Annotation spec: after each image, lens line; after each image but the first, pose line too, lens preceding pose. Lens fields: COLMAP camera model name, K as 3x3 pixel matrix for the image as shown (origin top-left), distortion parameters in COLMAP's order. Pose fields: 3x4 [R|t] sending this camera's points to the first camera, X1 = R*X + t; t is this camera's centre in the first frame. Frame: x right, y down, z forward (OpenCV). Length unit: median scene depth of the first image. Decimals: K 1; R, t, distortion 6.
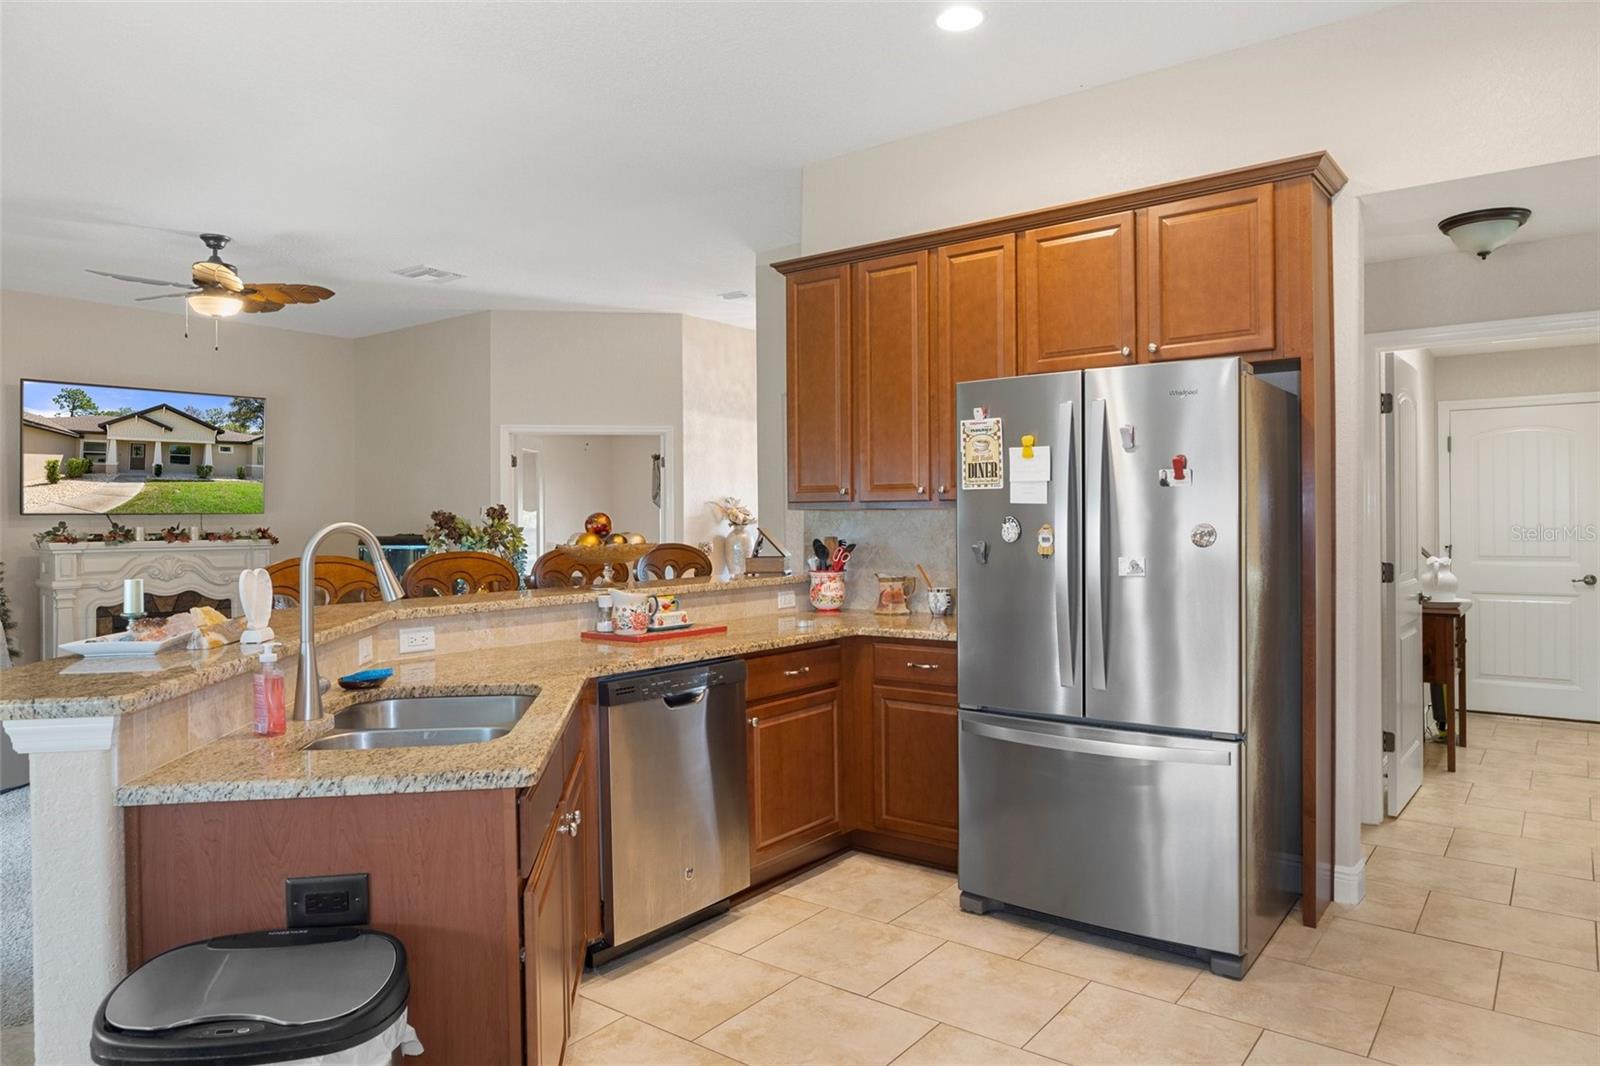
lens RADIAL K [[1010.6, 0, 801.3], [0, 1010.6, 474.0], [0, 0, 1]] dist [0.036987, -0.052797]
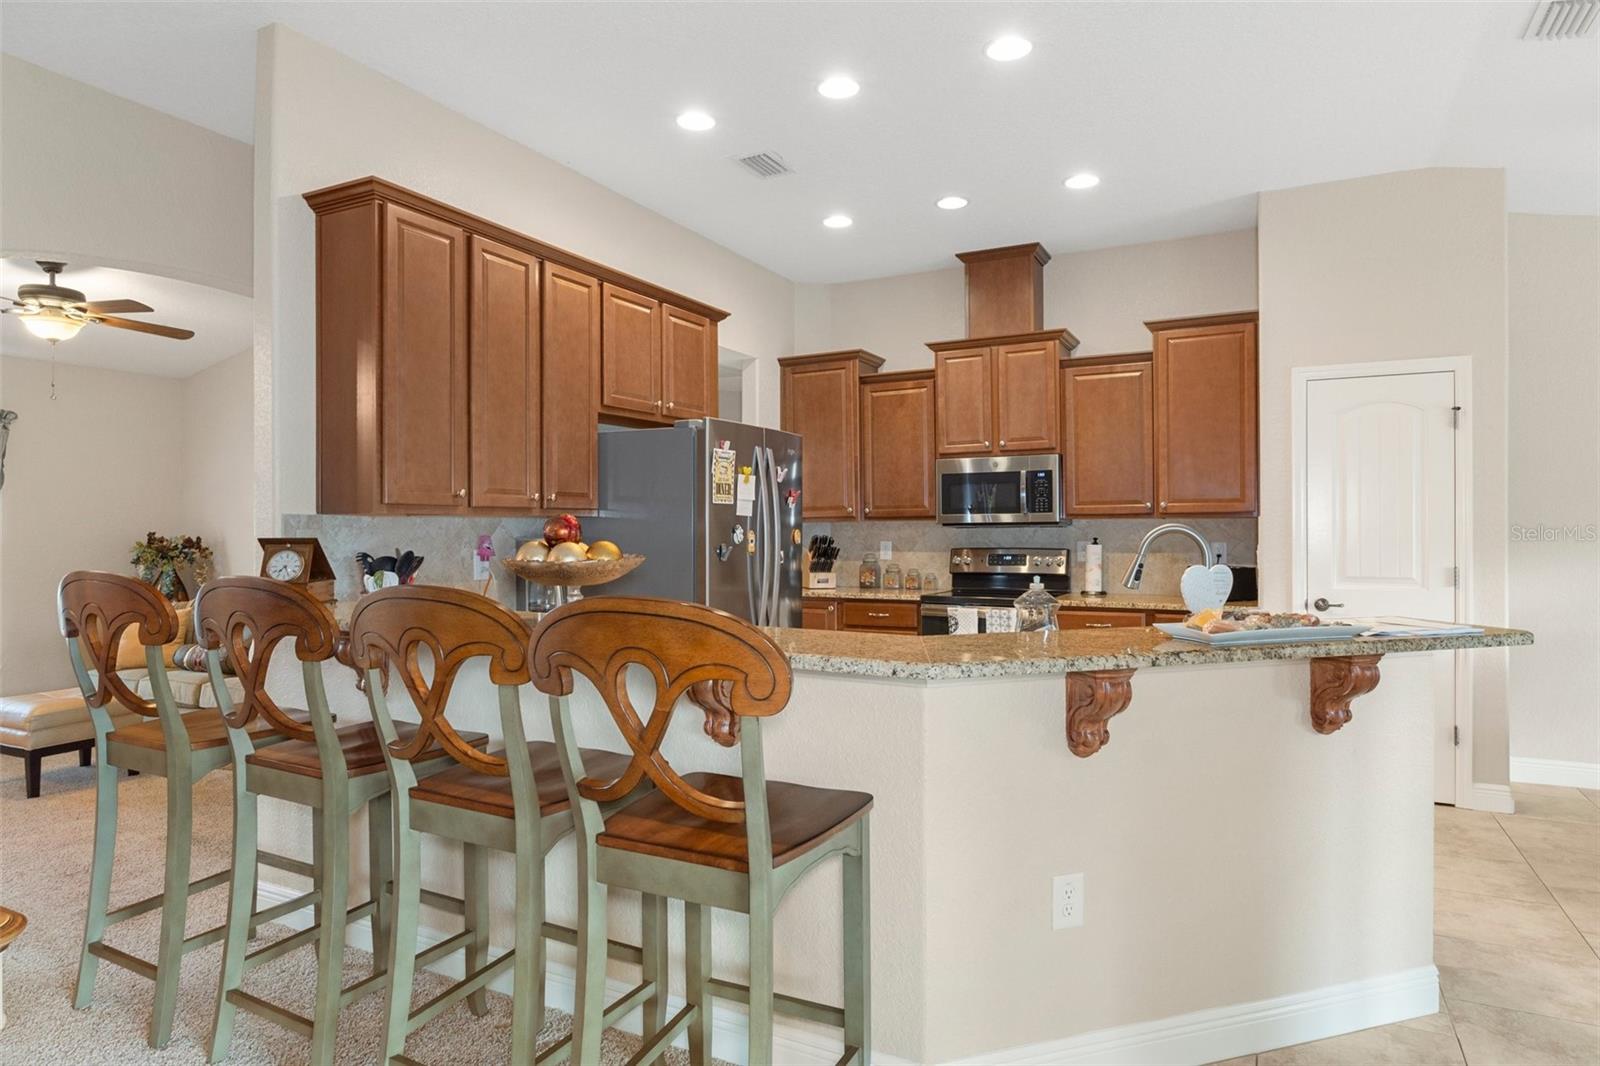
lens RADIAL K [[947.9, 0, 799.5], [0, 947.9, 527.4], [0, 0, 1]] dist [-0.003397, 0.001228]
pose [[-0.185963, 0.007398, 0.982529, -0.445958], [-0.042400, 0.998980, -0.015547, 0.025993], [-0.981642, -0.044550, -0.185459, 0.485093]]
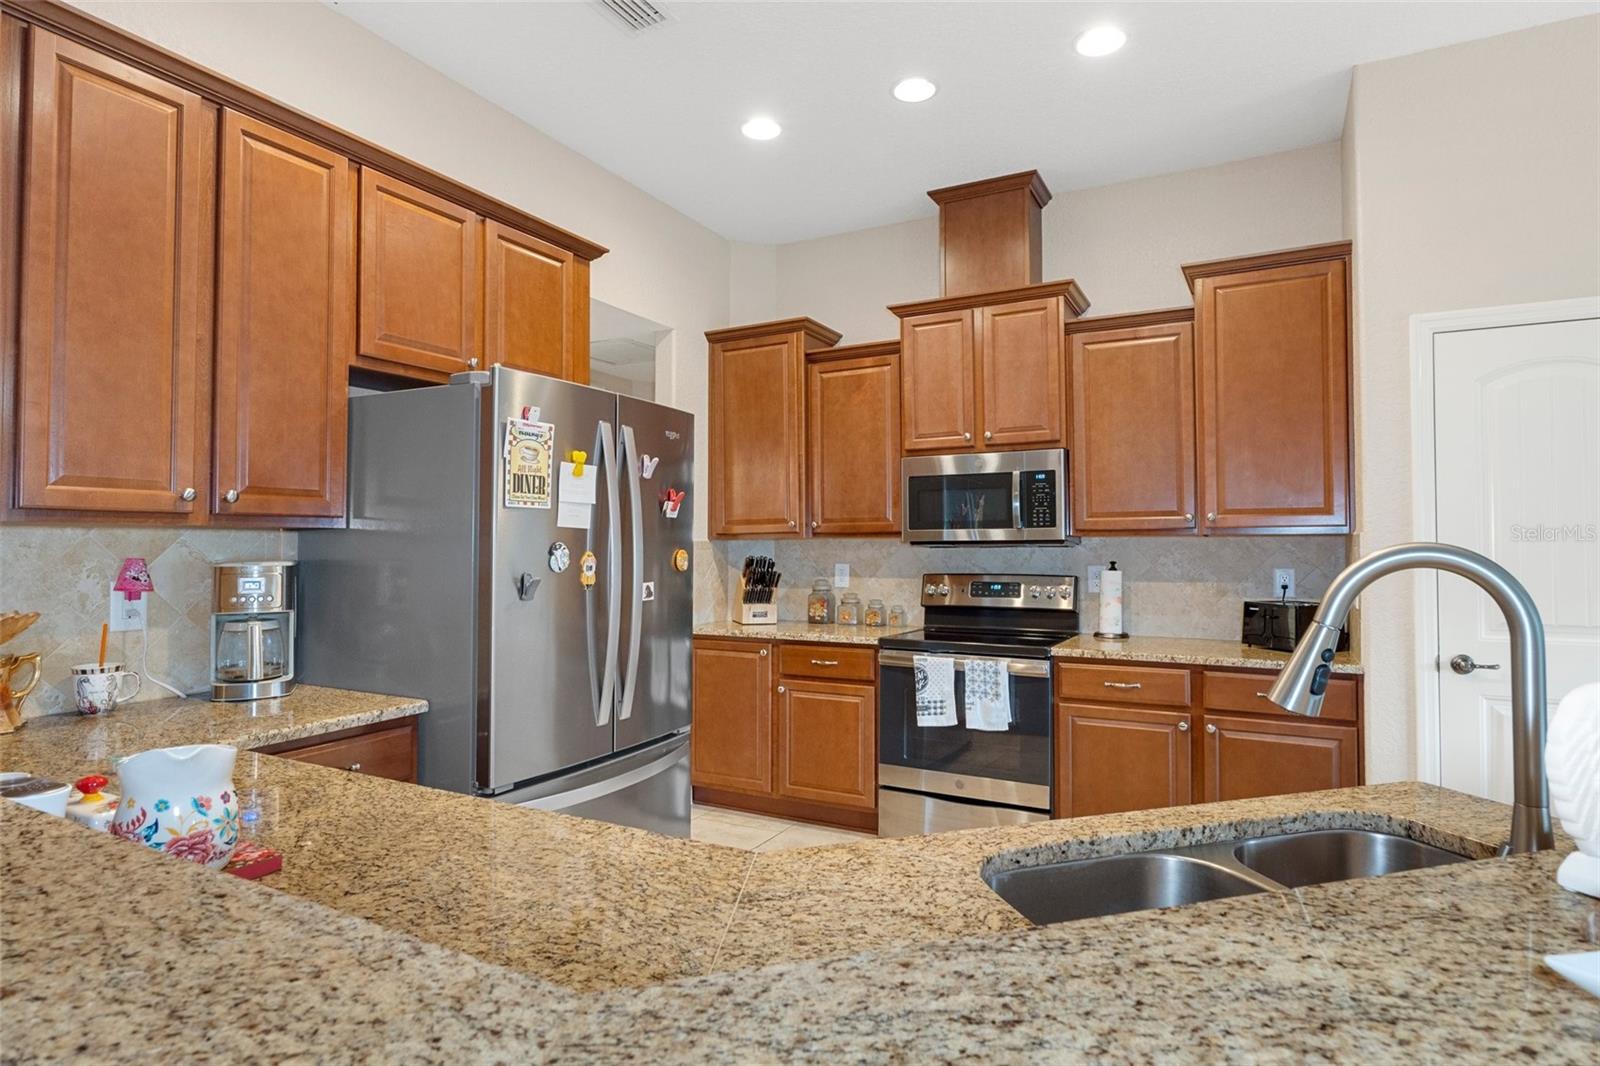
lens RADIAL K [[873.1, 0, 796.1], [0, 873.1, 525.1], [0, 0, 1]] dist [-0.007297, -0.000249]
pose [[-0.169437, 0.029555, 0.985098, -0.232781], [-0.046478, 0.998198, -0.037942, 0.019492], [-0.984445, -0.052214, -0.167758, 0.389553]]
